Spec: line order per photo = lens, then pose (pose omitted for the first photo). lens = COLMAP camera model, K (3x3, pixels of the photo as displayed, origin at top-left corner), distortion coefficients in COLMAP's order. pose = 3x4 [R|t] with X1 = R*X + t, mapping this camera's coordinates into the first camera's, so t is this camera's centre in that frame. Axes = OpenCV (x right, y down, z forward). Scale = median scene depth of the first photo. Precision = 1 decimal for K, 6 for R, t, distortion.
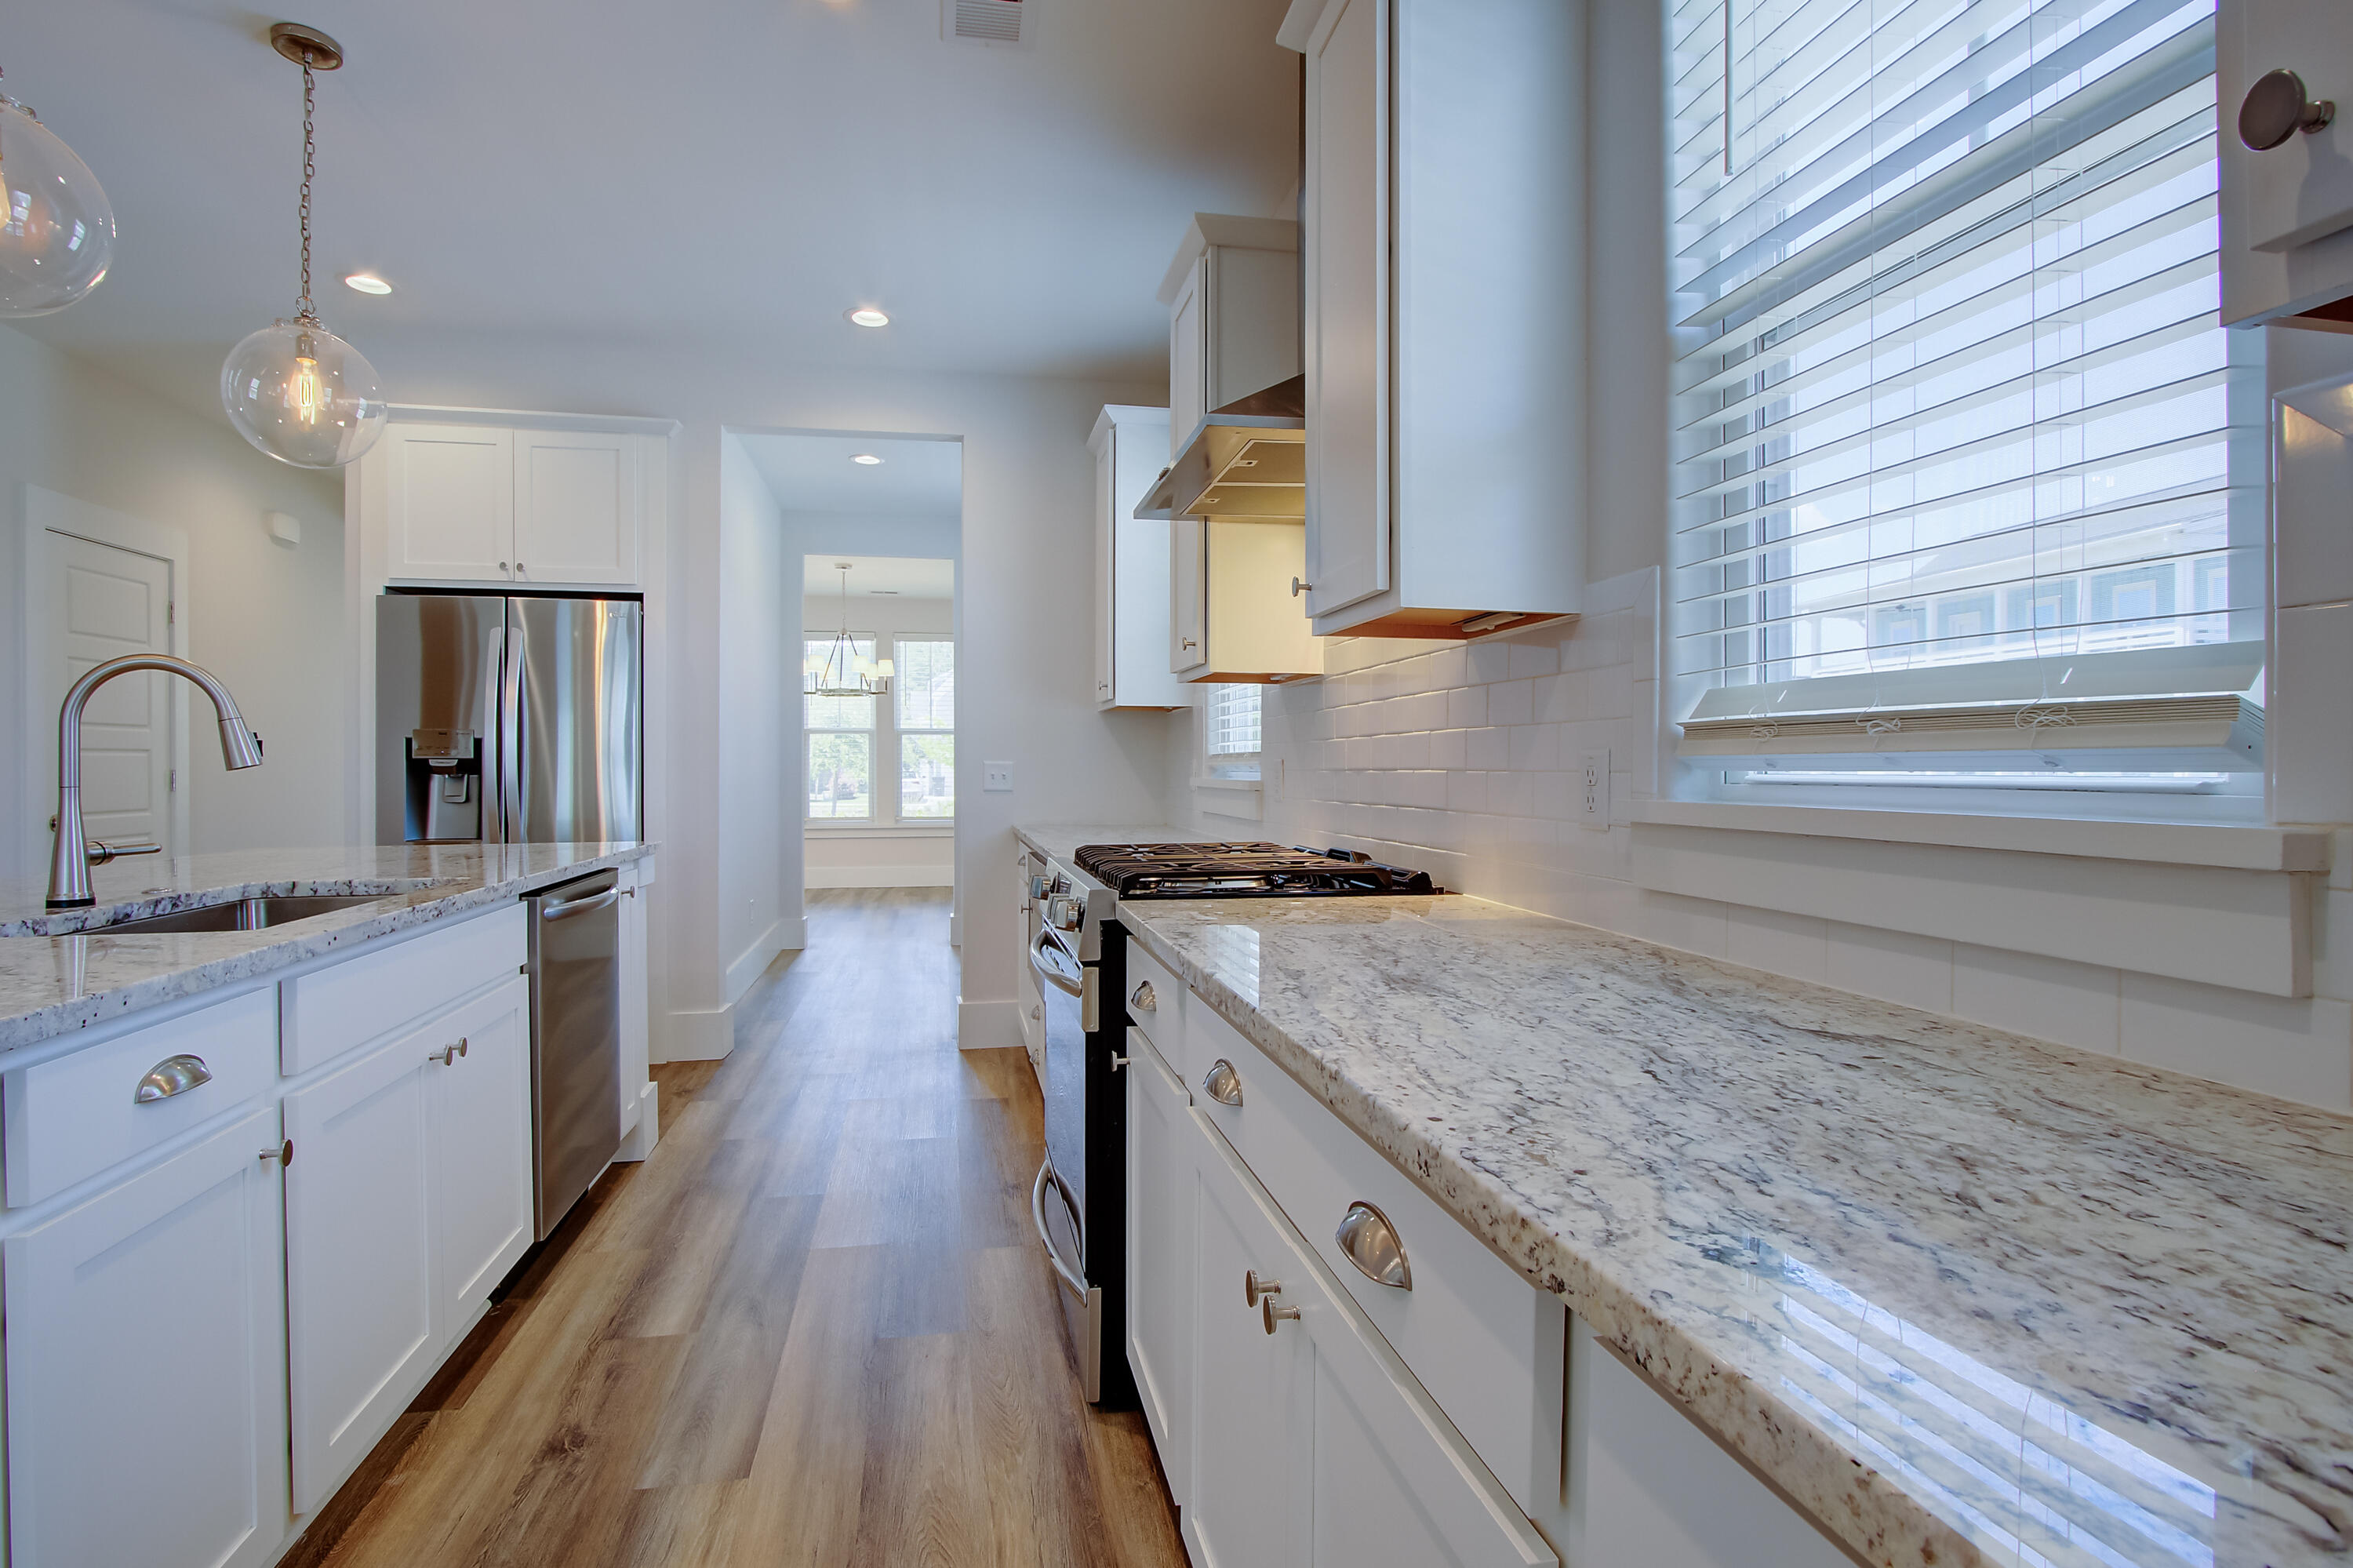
lens RADIAL K [[1108.6, 0, 1153.6], [0, 1108.6, 776.5], [0, 0, 1]] dist [-0.018857, 0.000259]
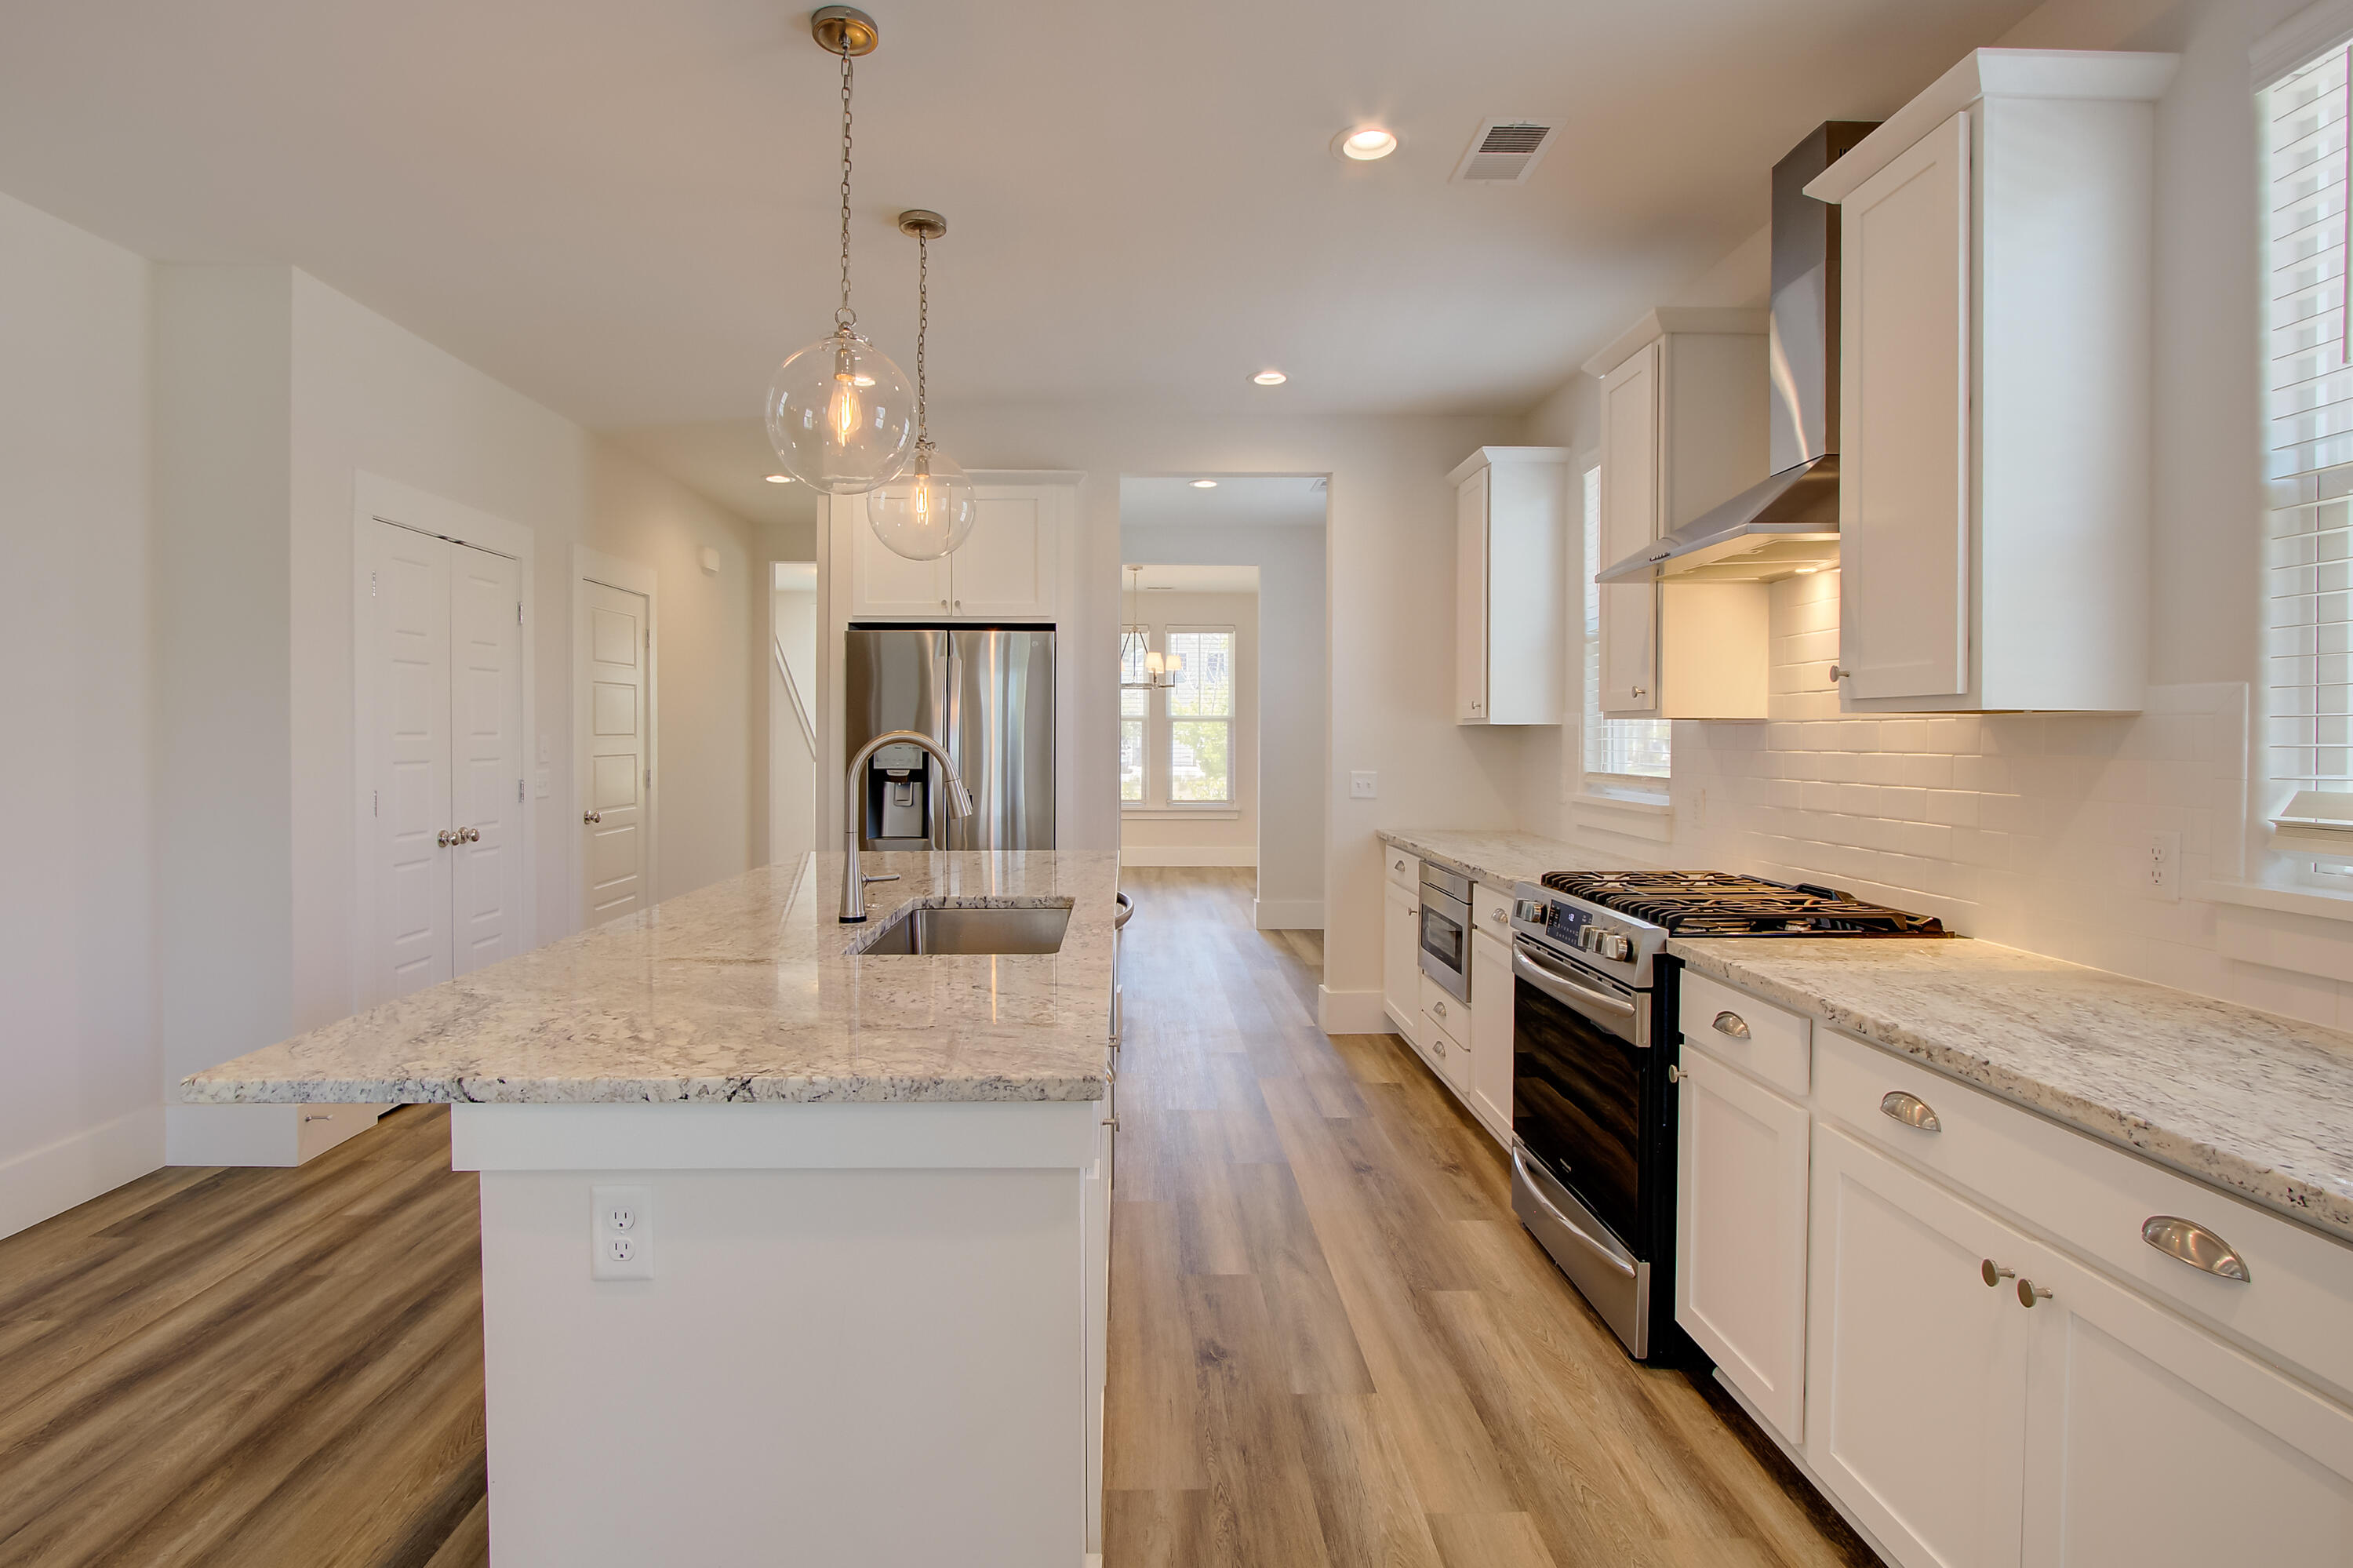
lens RADIAL K [[1109.4, 0, 1153.6], [0, 1109.4, 750.4], [0, 0, 1]] dist [-0.014989, 0.000480]
pose [[0.985169, 0.004443, -0.171532, -0.216479], [-0.003545, 0.999978, 0.005540, -0.054429], [0.171553, -0.004850, 0.985163, -0.151260]]
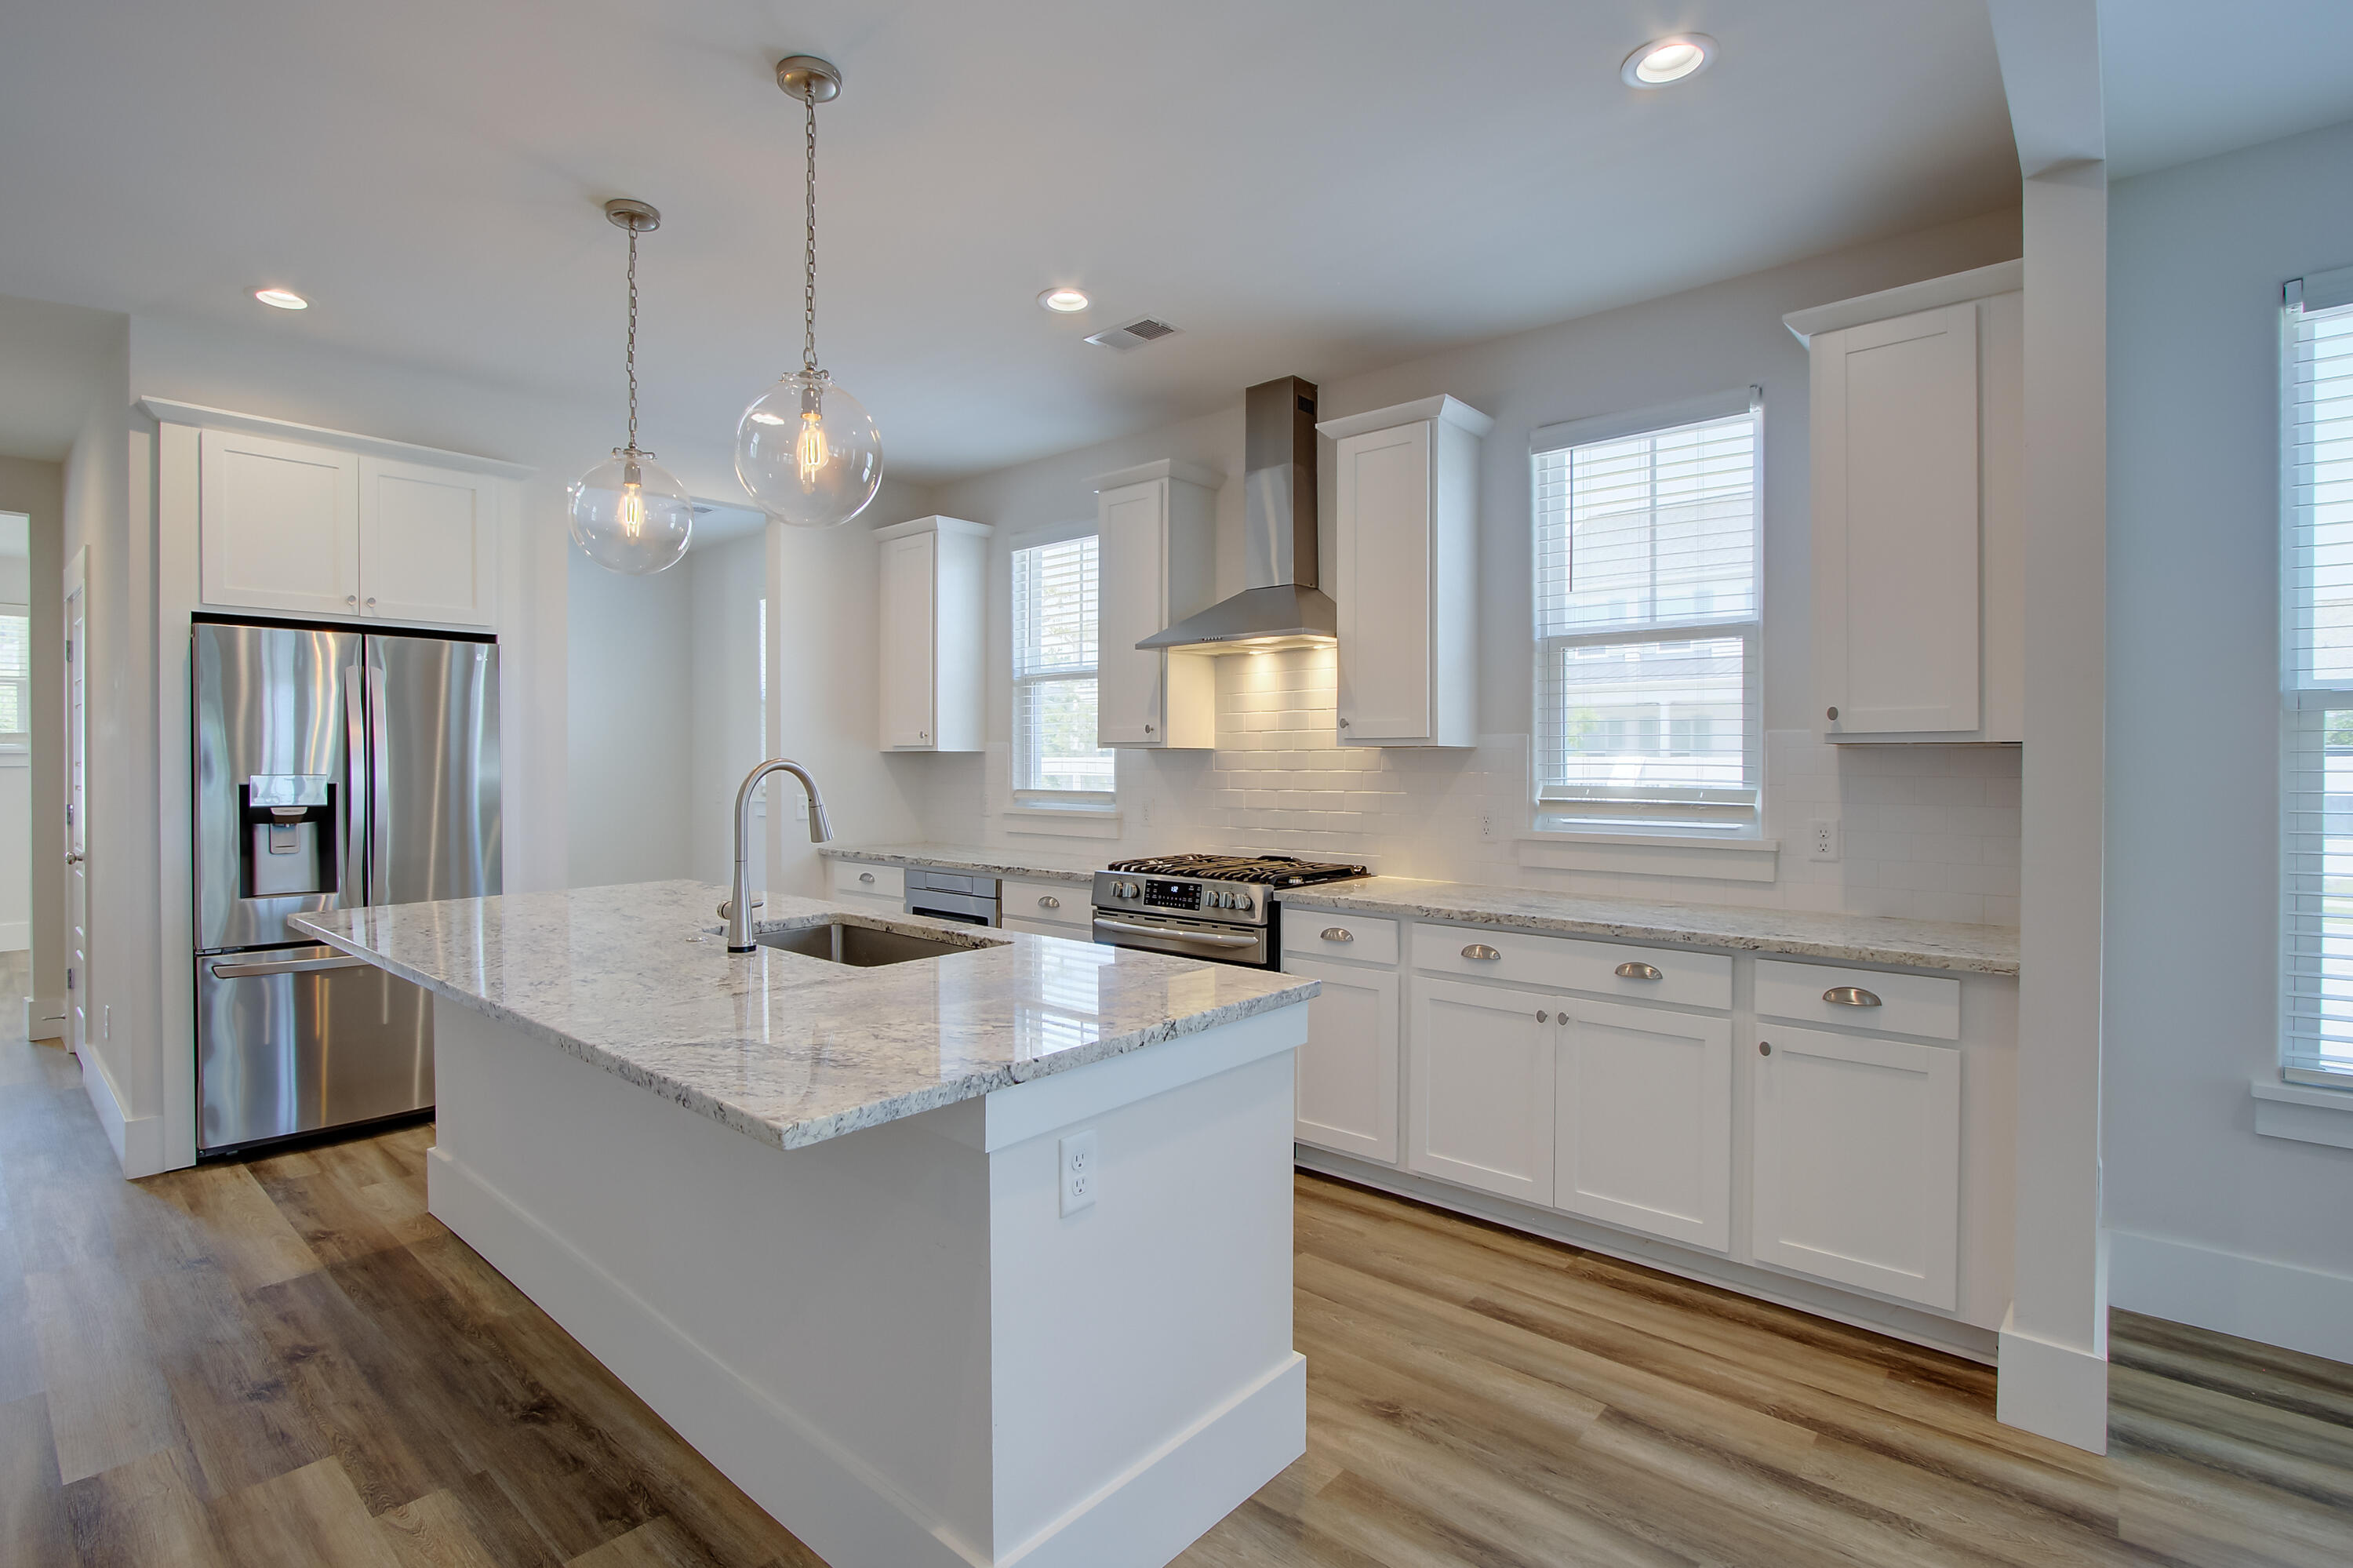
lens RADIAL K [[1108.8, 0, 1147.2], [0, 1108.8, 771.0], [0, 0, 1]] dist [-0.012505, 0.000222]
pose [[0.797733, -0.006040, 0.602981, -0.767593], [0.005212, 0.999982, 0.003122, -0.055137], [-0.602989, 0.000652, 0.797750, -0.201828]]
